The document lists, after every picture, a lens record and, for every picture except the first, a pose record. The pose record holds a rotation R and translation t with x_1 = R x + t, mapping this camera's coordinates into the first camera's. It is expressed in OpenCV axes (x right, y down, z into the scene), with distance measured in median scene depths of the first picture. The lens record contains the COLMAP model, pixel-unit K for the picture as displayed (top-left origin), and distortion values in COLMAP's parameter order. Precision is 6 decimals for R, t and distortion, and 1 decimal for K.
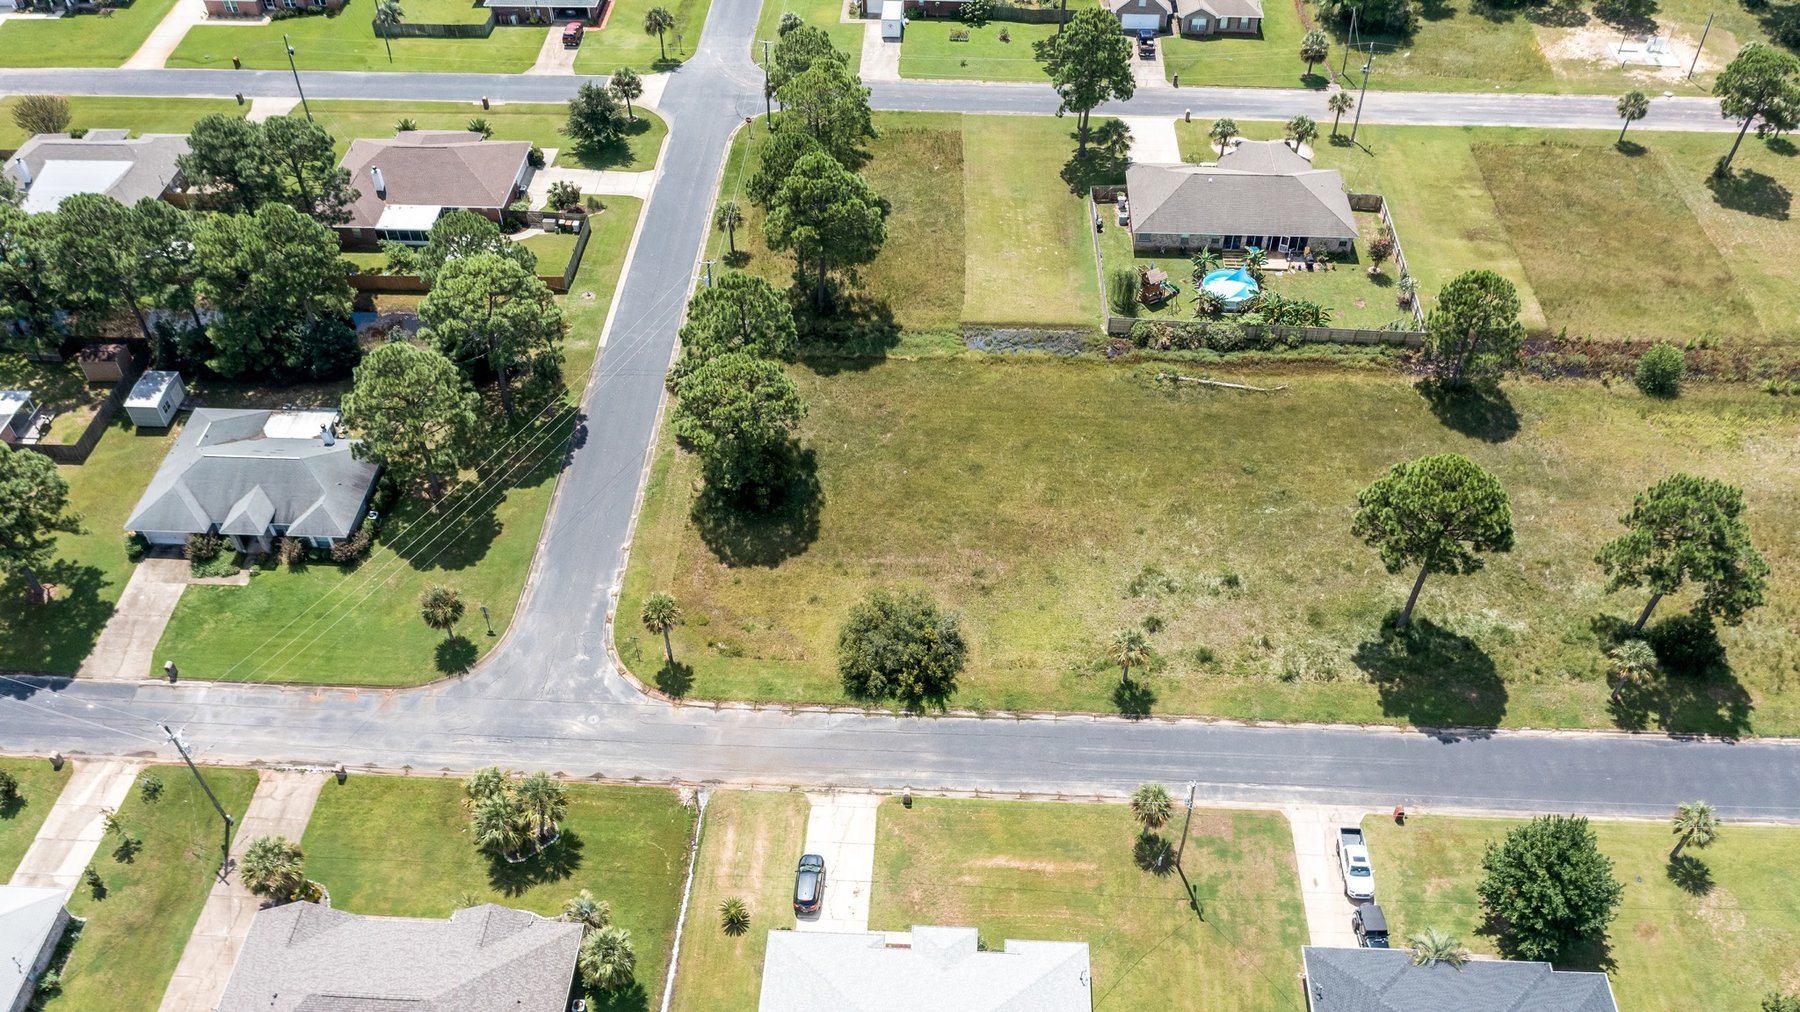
lens RADIAL K [[1407.8, 0, 909.3], [0, 1407.8, 498.2], [0, 0, 1]] dist [-0.024645, 0.008957]
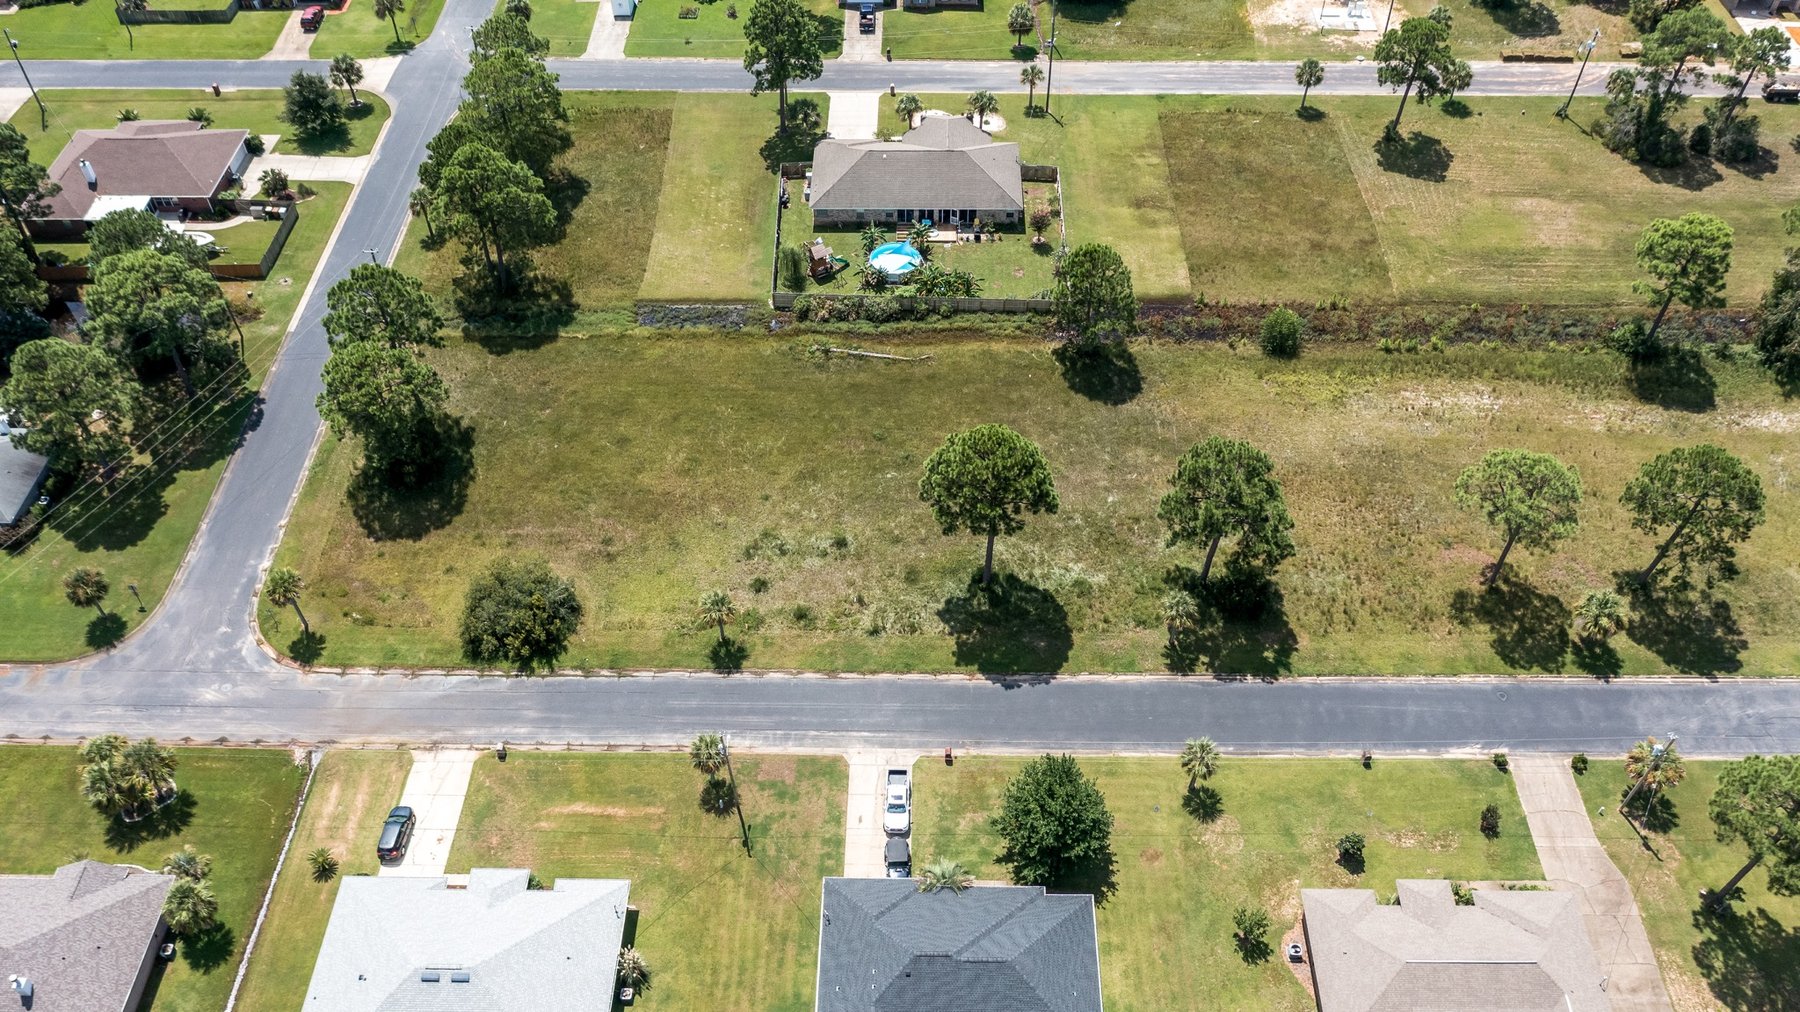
lens RADIAL K [[1407.8, 0, 904.0], [0, 1407.8, 497.4], [0, 0, 1]] dist [-0.024645, 0.008957]
pose [[0.999416, -0.024608, 0.023694, 0.263662], [0.023648, 0.998920, 0.039997, -0.018381], [-0.024653, -0.039413, 0.998919, -0.078026]]
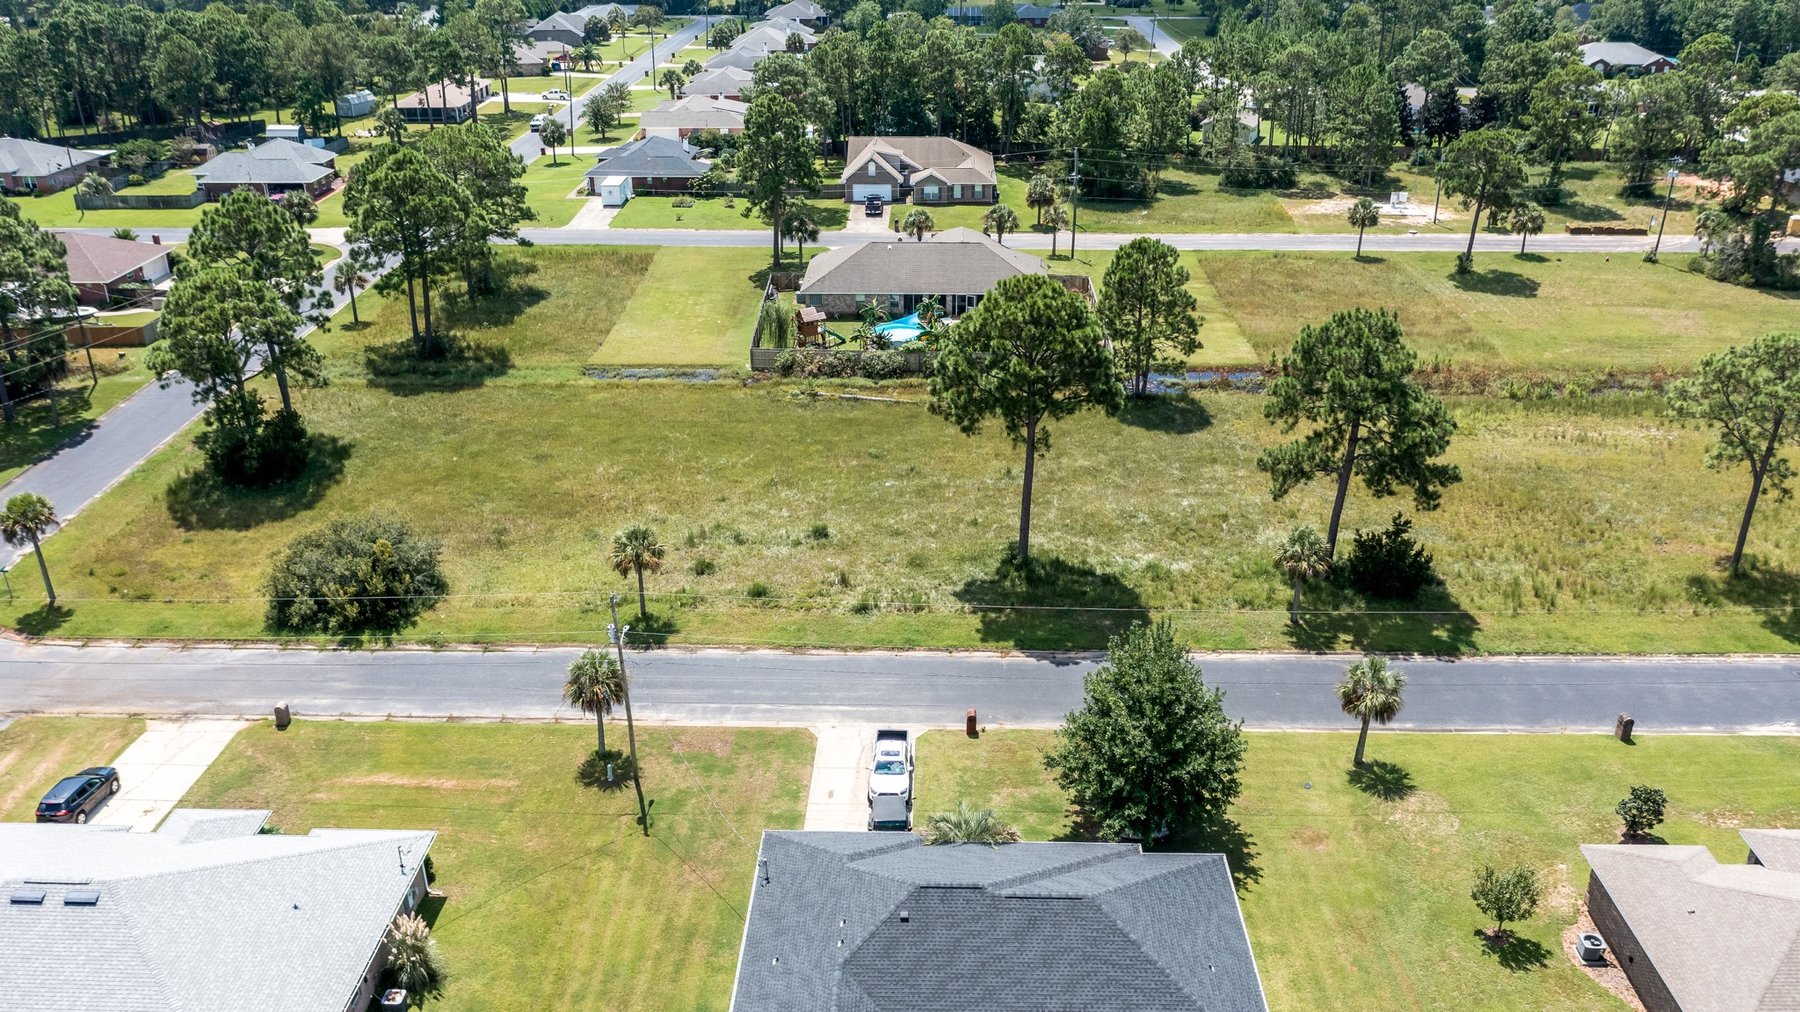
lens RADIAL K [[1407.8, 0, 903.9], [0, 1407.8, 503.1], [0, 0, 1]] dist [-0.024645, 0.008957]
pose [[0.999722, -0.005396, 0.022962, 0.269032], [0.013041, 0.937620, -0.347416, 0.328805], [-0.019655, 0.347619, 0.937430, 0.270471]]
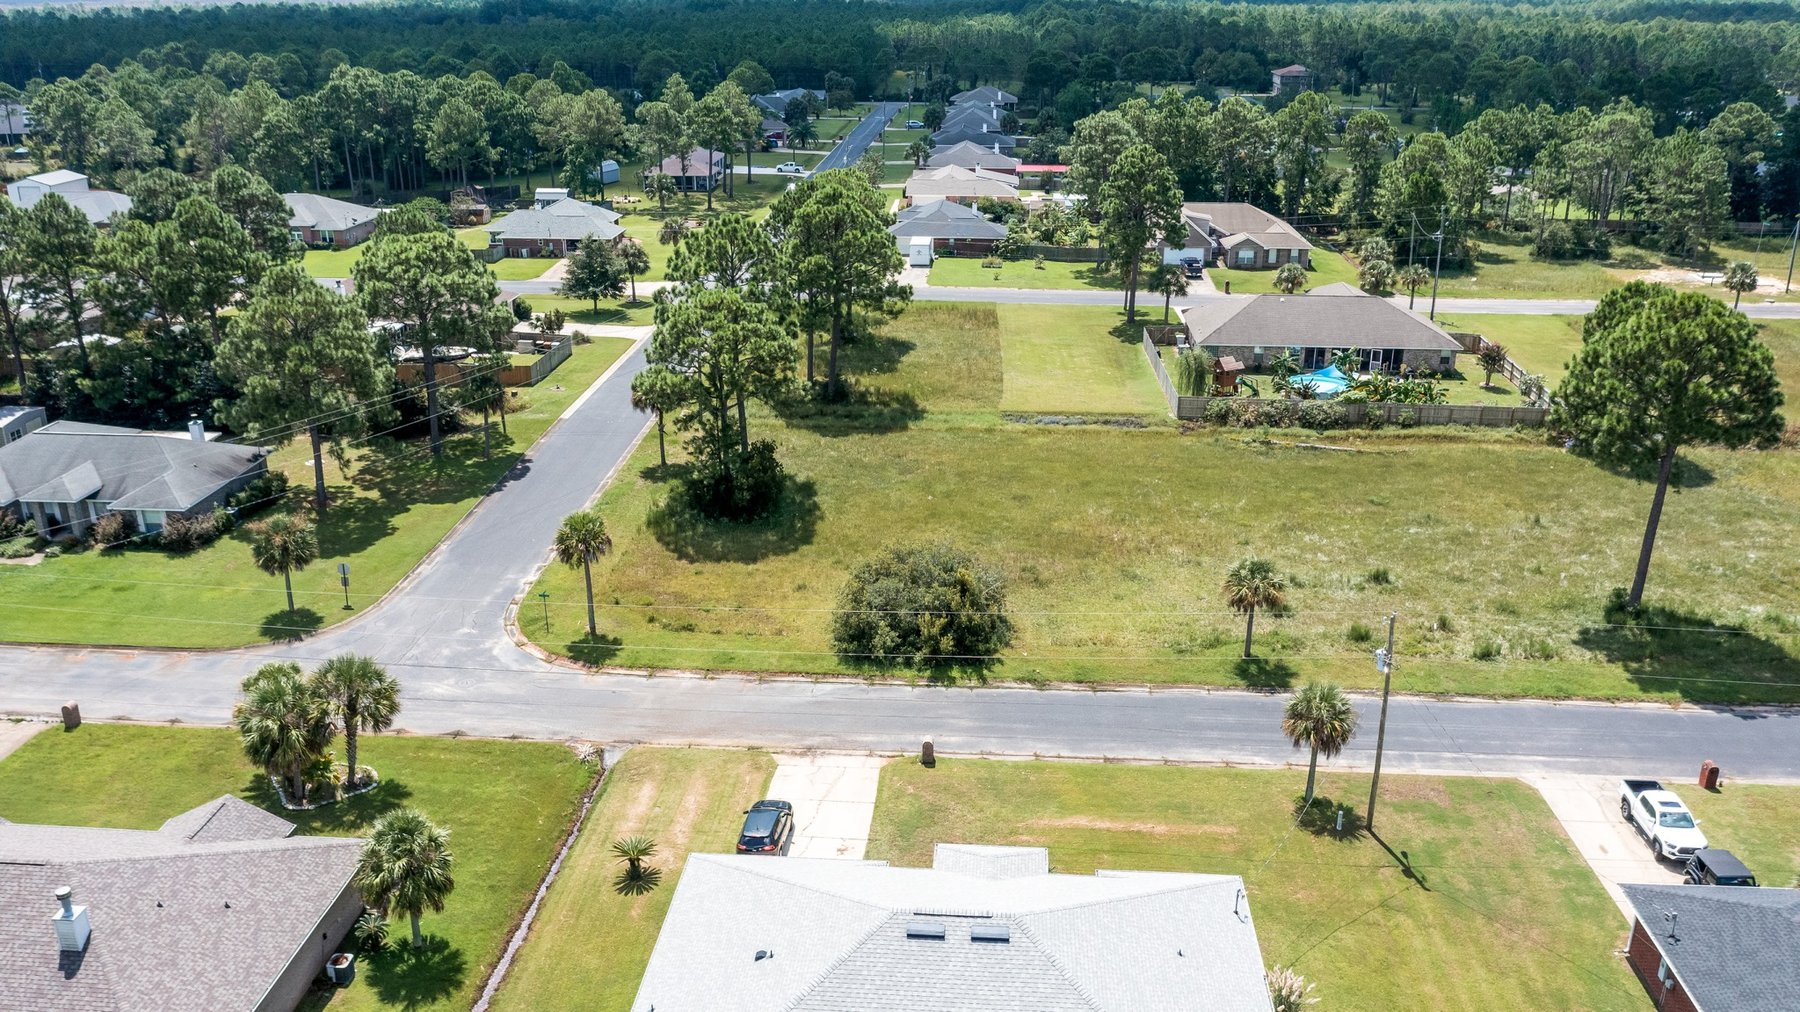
lens RADIAL K [[1407.8, 0, 907.3], [0, 1407.8, 507.4], [0, 0, 1]] dist [-0.024645, 0.008957]
pose [[0.999695, 0.014585, -0.019911, 0.000087], [-0.021467, 0.911911, -0.409826, 0.340689], [0.012180, 0.410129, 0.911946, 0.336668]]
